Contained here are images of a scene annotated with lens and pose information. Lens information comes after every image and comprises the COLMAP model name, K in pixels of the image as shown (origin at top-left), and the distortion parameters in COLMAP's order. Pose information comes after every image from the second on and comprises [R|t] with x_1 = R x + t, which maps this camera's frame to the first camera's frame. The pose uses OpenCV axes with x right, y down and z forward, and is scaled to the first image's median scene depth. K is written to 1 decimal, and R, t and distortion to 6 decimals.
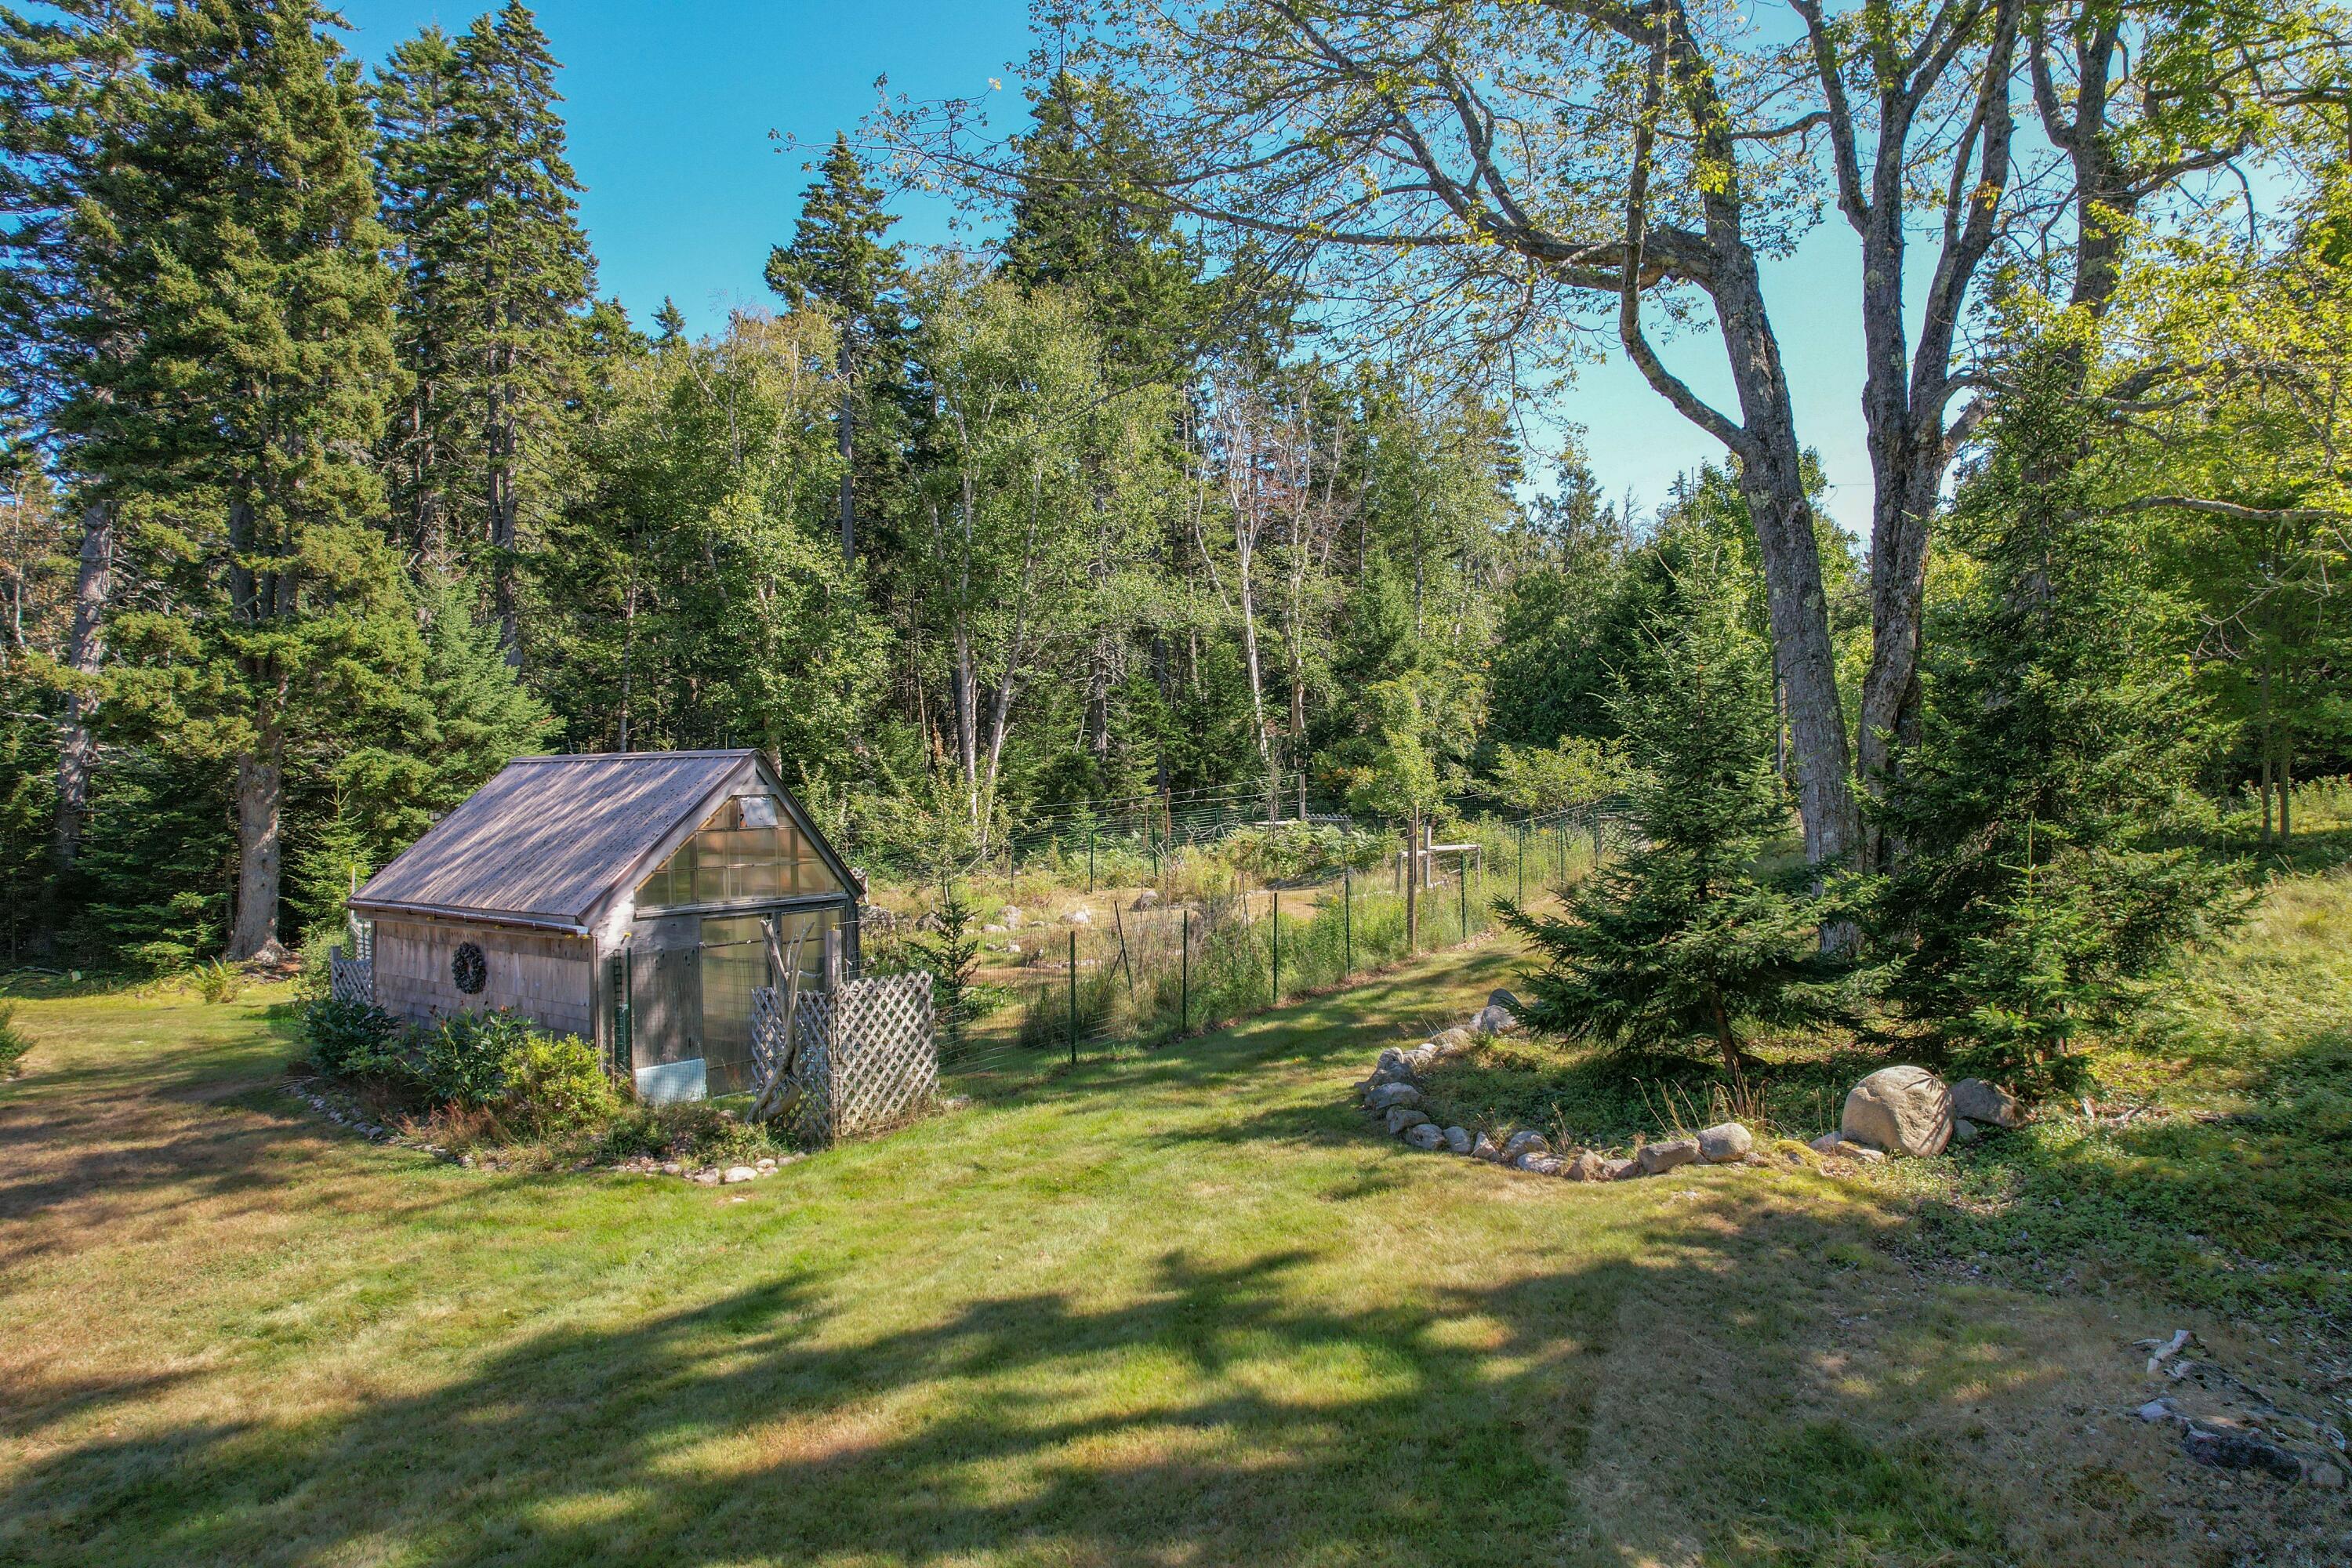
lens RADIAL K [[1484.5, 0, 1176.0], [0, 1484.5, 784.0], [0, 0, 1]] dist [-0.080847, 0.068751]
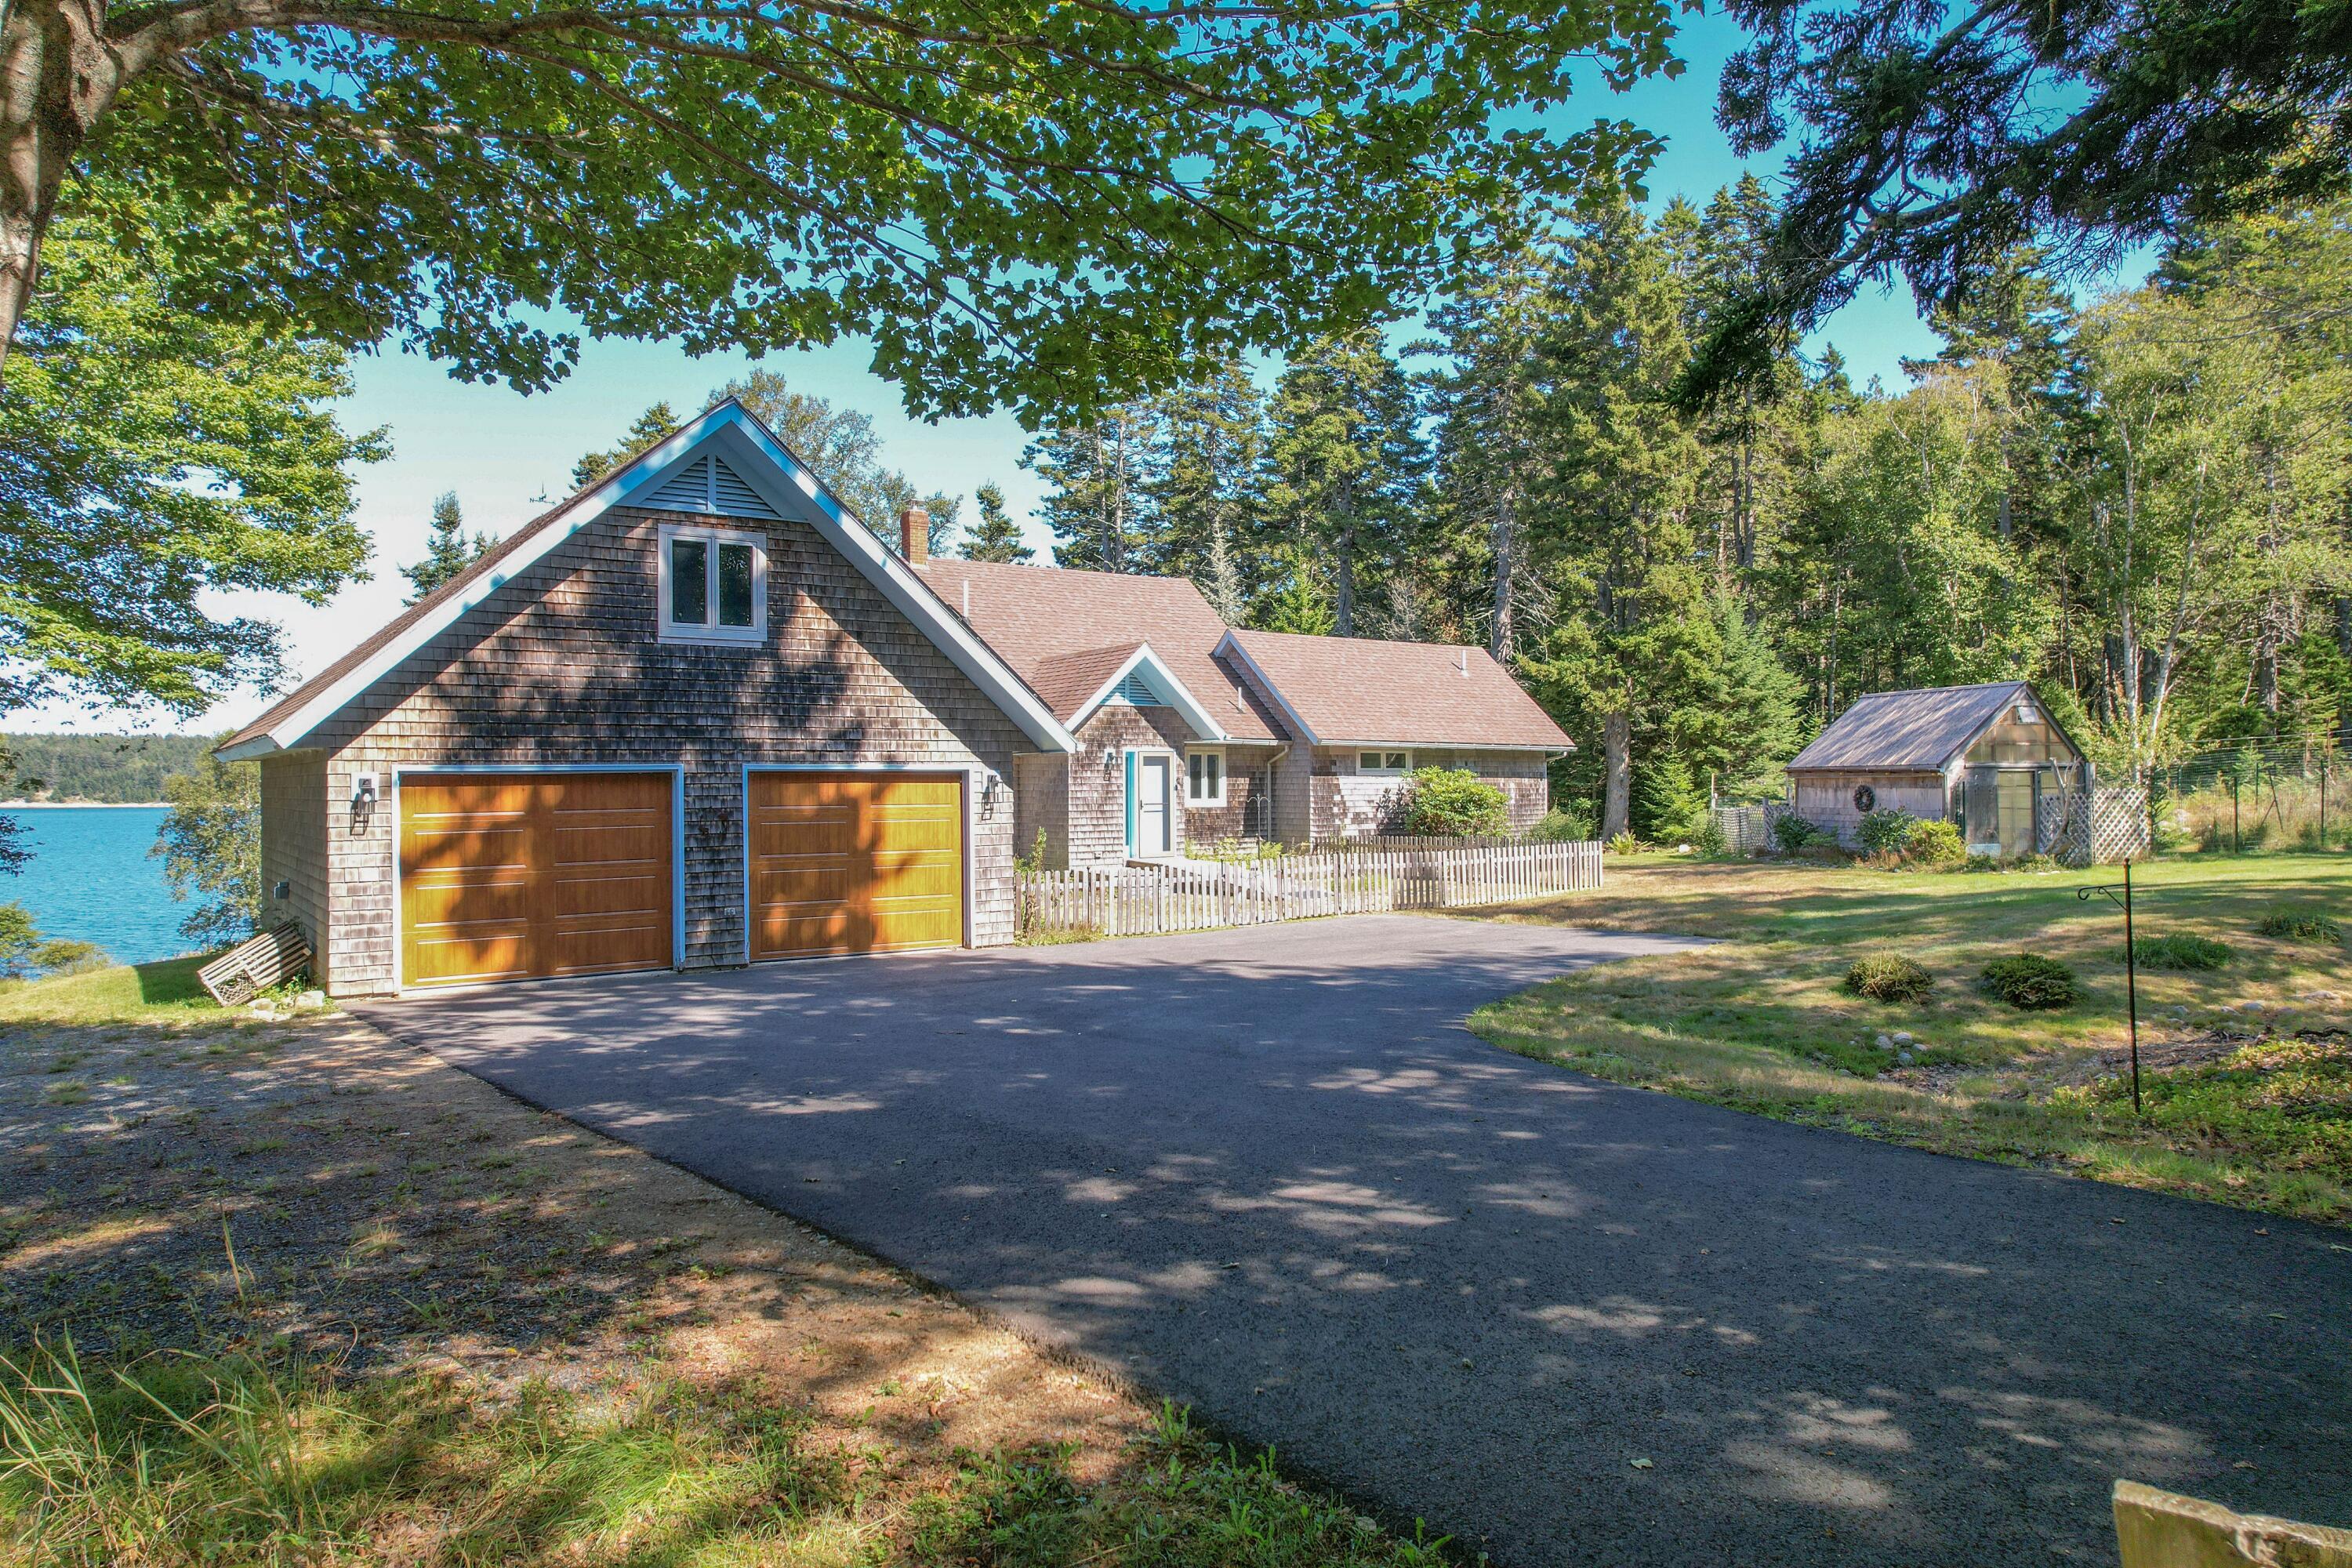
lens RADIAL K [[1484.5, 0, 1176.0], [0, 1484.5, 784.0], [0, 0, 1]] dist [-0.080847, 0.068751]
pose [[0.763700, 0.004150, -0.645558, 0.035873], [-0.000407, 0.999982, 0.005947, 0.046047], [0.645571, -0.004279, 0.763688, -0.520890]]
